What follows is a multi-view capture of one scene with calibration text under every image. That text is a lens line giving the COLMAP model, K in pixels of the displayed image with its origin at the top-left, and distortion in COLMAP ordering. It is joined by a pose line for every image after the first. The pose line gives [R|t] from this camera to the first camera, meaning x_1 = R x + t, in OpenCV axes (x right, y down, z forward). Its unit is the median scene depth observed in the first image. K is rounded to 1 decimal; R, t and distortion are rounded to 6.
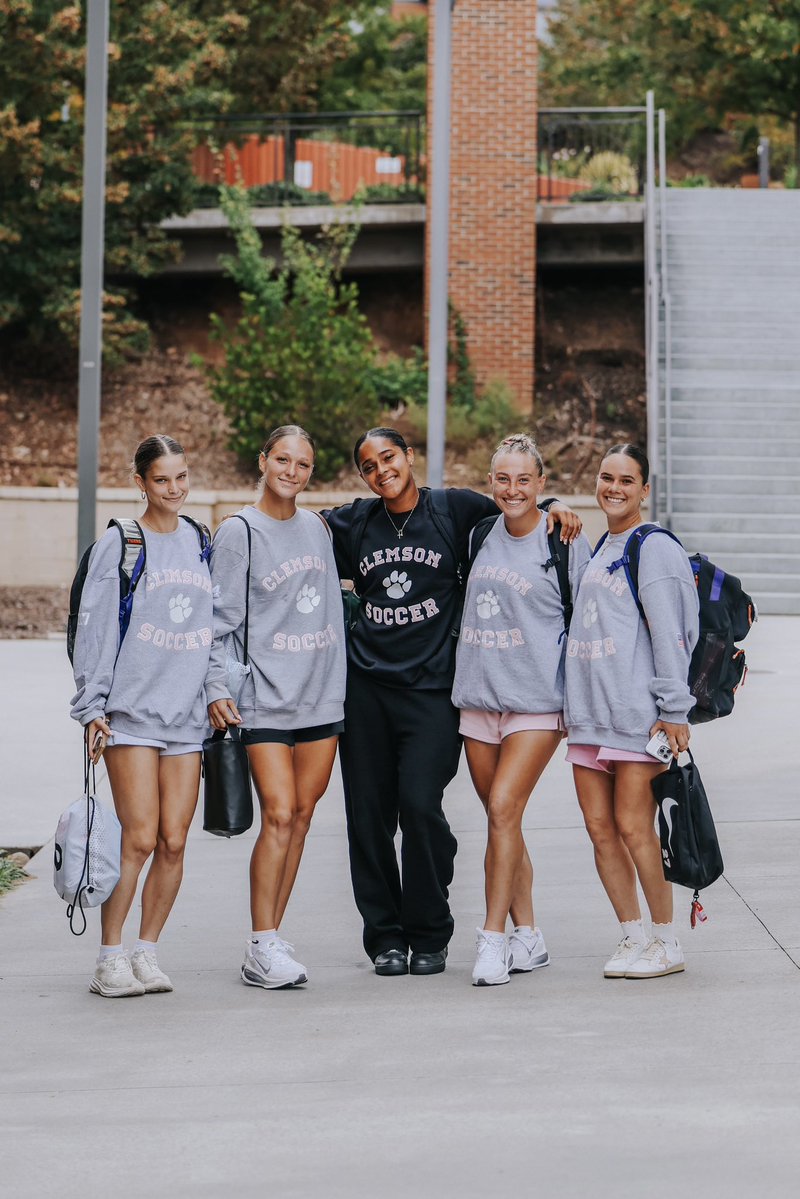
lens RADIAL K [[3717.3, 0, 338.0], [0, 3717.3, 600.6], [0, 0, 1]] dist [-0.636389, 2.467890]
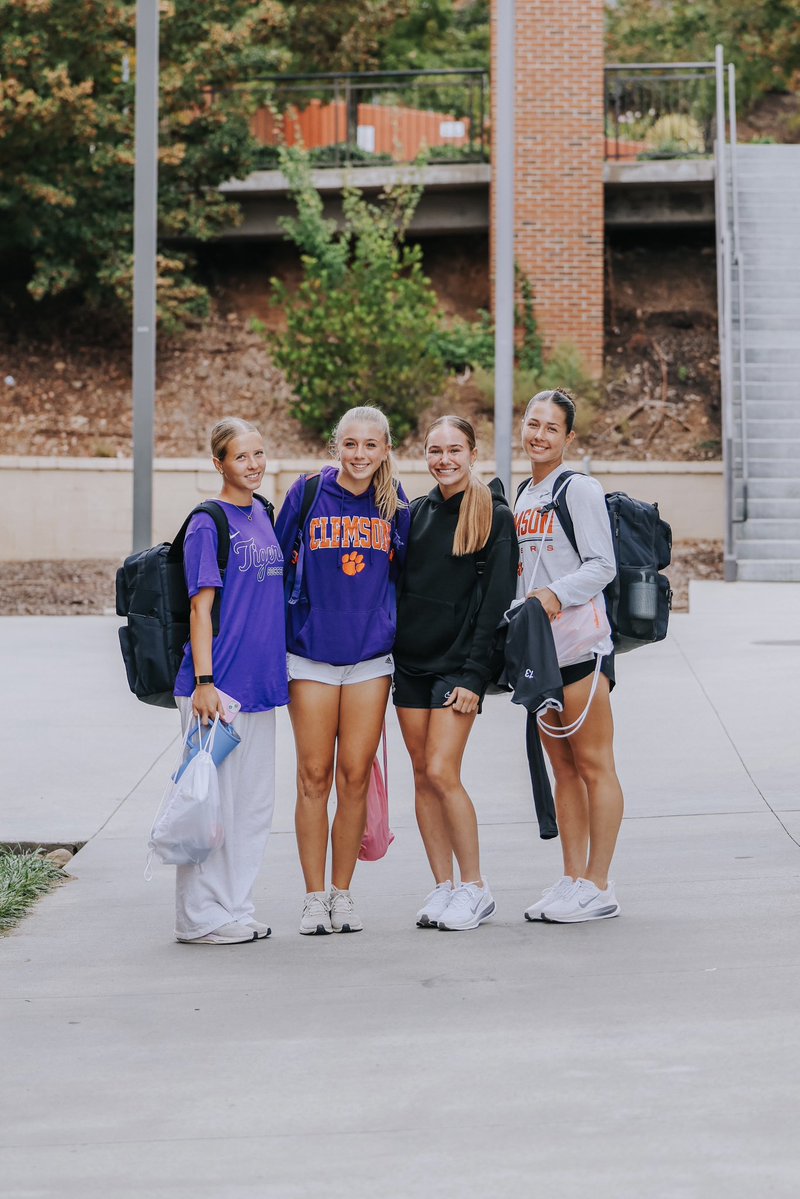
lens RADIAL K [[3339.1, 0, 354.1], [0, 3339.1, 560.5], [0, 0, 1]] dist [-0.534019, 0.880024]
pose [[0.999803, -0.008821, -0.017804, 0.002356], [0.008824, 0.999961, 0.000097, -0.002980], [0.017802, -0.000254, 0.999841, 0.124486]]
